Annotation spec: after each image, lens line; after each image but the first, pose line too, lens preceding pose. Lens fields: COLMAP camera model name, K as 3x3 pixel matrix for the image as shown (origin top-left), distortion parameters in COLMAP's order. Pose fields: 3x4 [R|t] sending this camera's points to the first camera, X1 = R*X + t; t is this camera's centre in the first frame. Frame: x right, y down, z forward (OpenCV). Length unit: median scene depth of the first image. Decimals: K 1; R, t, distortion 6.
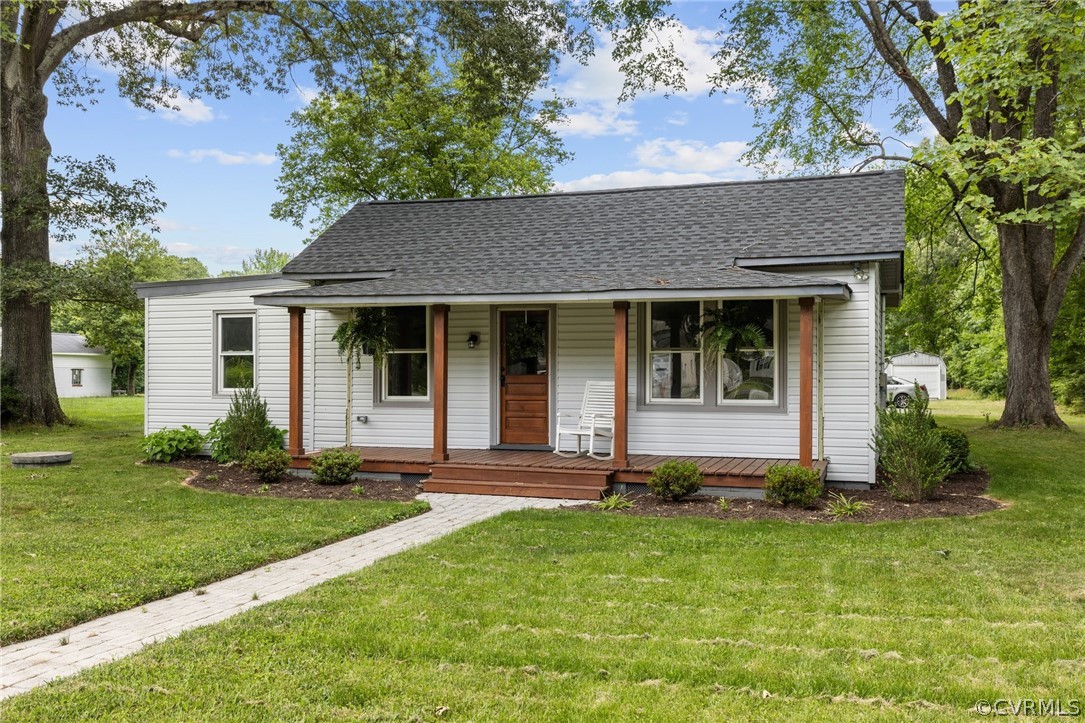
lens RADIAL K [[986.7, 0, 539.6], [0, 986.7, 368.5], [0, 0, 1]] dist [0.034666, 0.000000]
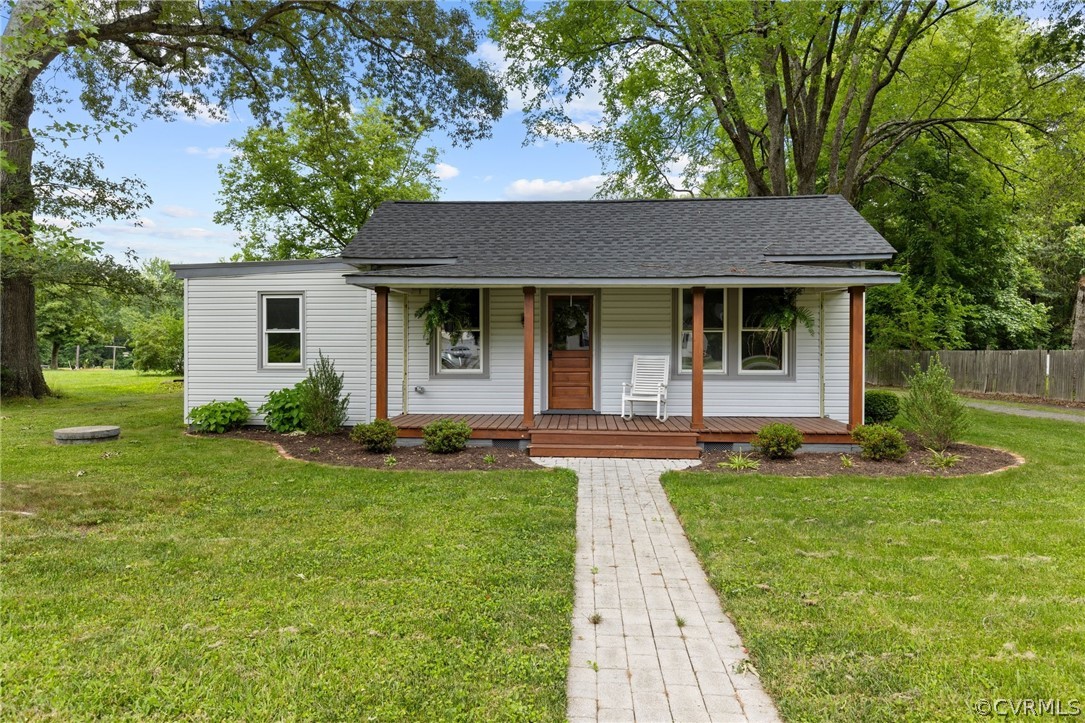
lens RADIAL K [[671.4, 0, 546.6], [0, 671.4, 354.6], [0, 0, 1]] dist [0.015504, 0.001178]
pose [[0.965345, -0.002140, 0.260968, -0.151236], [-0.000482, 0.999950, 0.009982, 0.002142], [-0.260976, -0.009762, 0.965296, 0.142087]]
